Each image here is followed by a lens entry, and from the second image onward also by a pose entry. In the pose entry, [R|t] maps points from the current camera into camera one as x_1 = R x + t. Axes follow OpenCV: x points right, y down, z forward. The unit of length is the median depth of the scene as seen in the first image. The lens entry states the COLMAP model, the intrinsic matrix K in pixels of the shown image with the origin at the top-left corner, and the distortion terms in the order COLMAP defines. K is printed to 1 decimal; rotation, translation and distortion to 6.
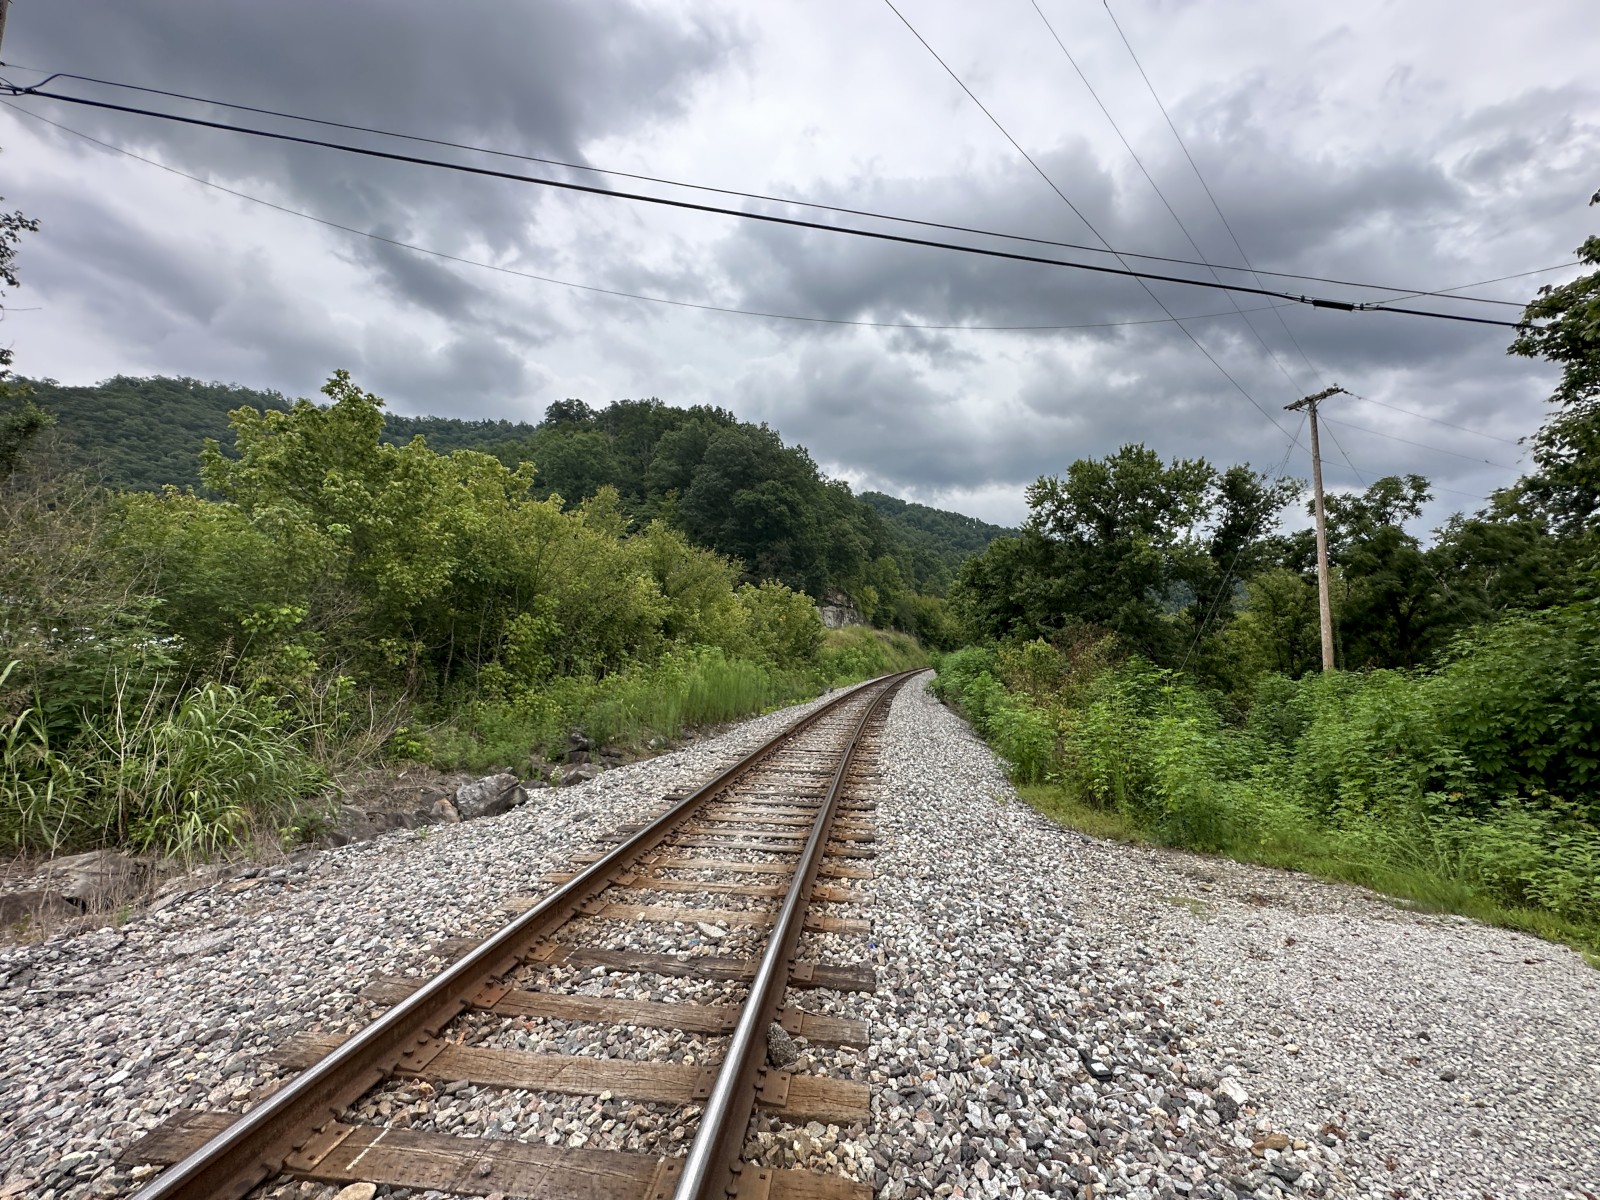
lens RADIAL K [[639.2, 0, 800.0], [0, 639.2, 600.0], [0, 0, 1]] dist [-0.000677, 0.000303]
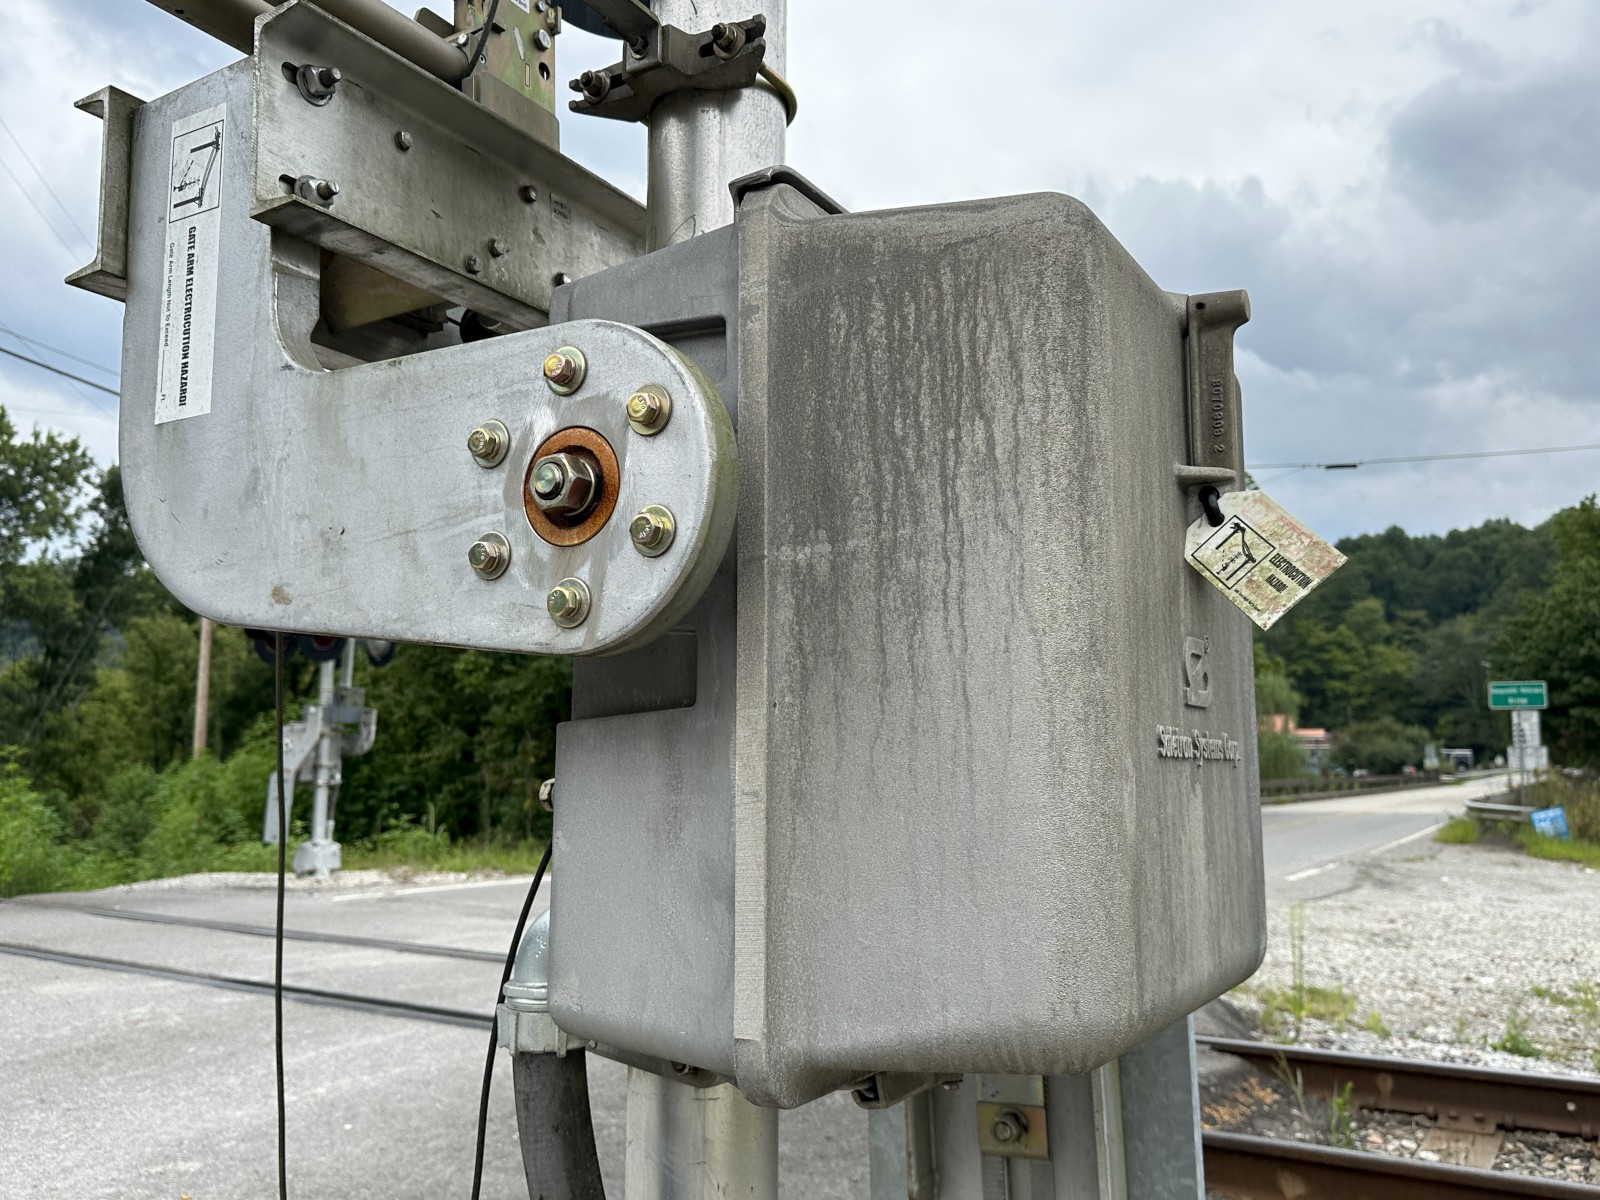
lens RADIAL K [[1362.4, 0, 794.5], [0, 1362.4, 609.9], [0, 0, 1]] dist [-0.004647, 0.001830]
pose [[0.483252, 0.092841, 0.870545, -0.231259], [-0.079062, 0.994926, -0.062217, -0.021524], [-0.871904, -0.038761, 0.488140, -0.356617]]
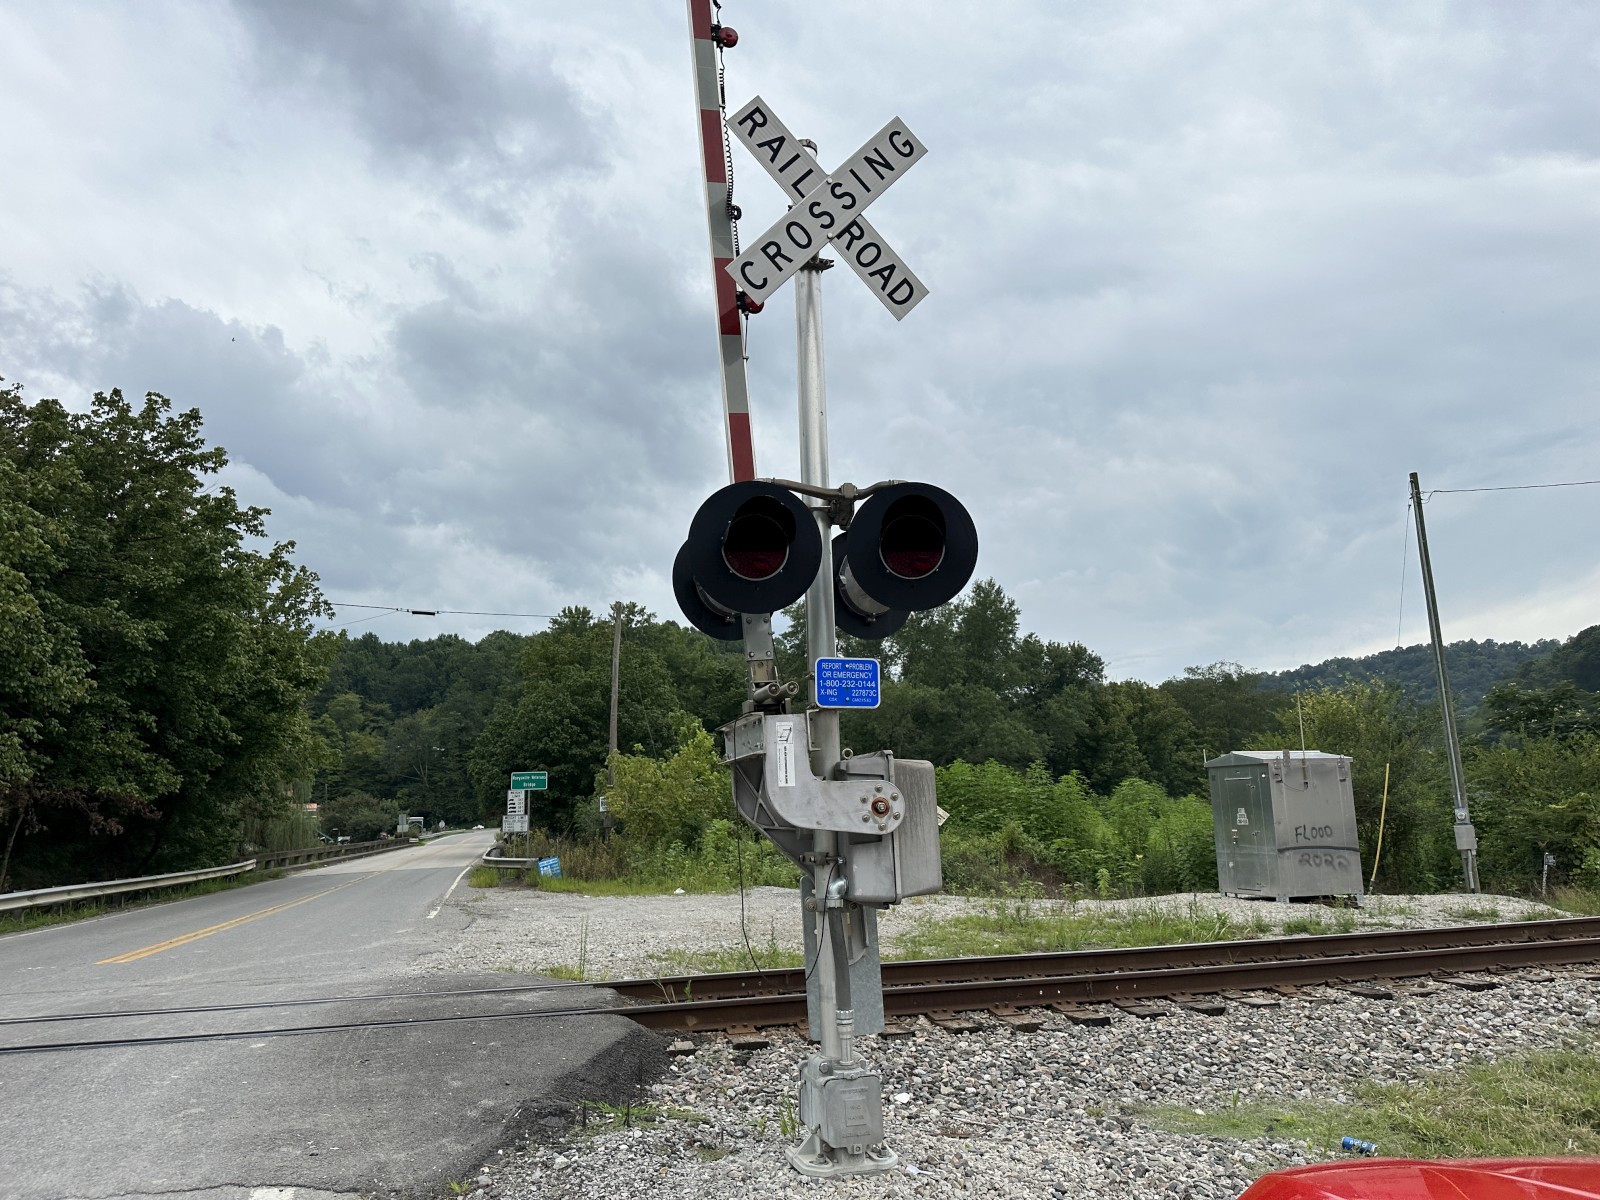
lens RADIAL K [[1126.0, 0, 808.1], [0, 1126.0, 589.7], [0, 0, 1]] dist [0.088500, -0.123653]
pose [[-0.288529, 0.187712, 0.938890, -0.357011], [-0.056283, 0.975573, -0.212342, -0.021341], [-0.955815, -0.114111, -0.270916, -0.282345]]
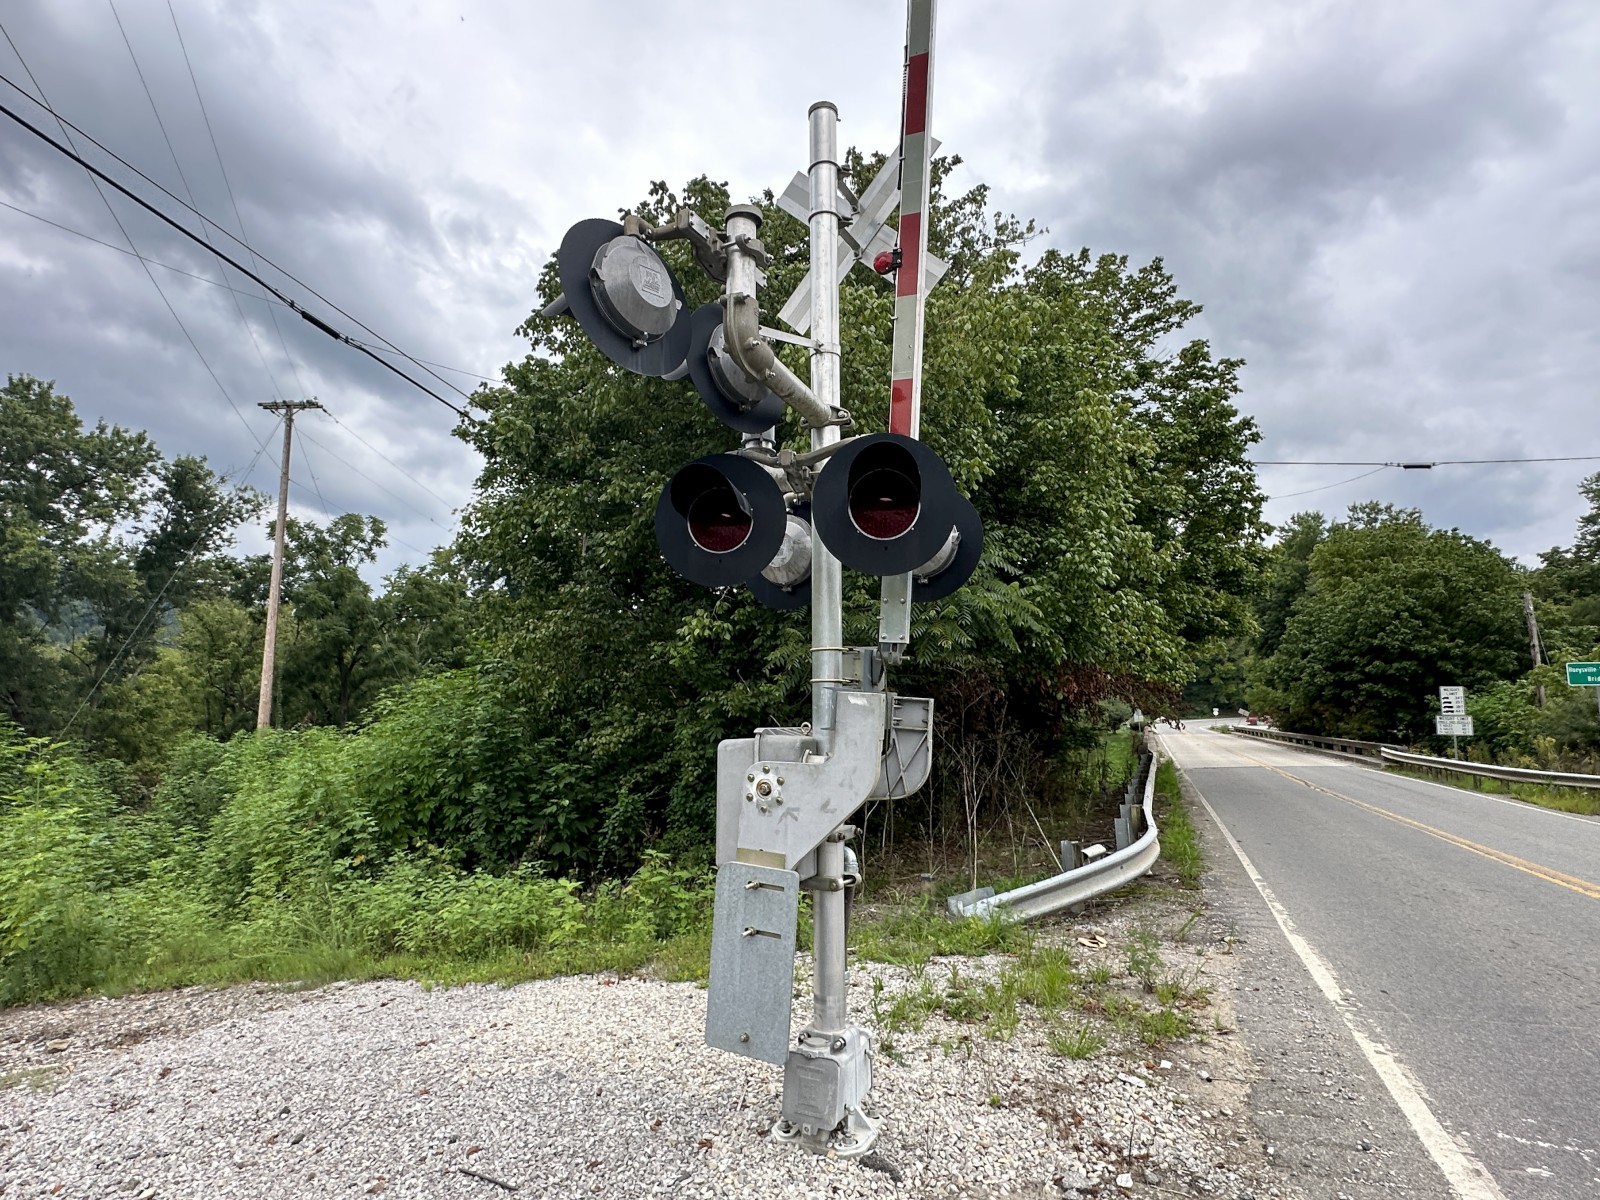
lens RADIAL K [[863.2, 0, 797.0], [0, 863.2, 603.7], [0, 0, 1]] dist [-0.000890, 0.000740]
pose [[0.328180, 0.113669, 0.937751, -0.012642], [-0.082601, 0.992384, -0.091383, -0.005269], [-0.940997, -0.047470, 0.335069, -0.017938]]
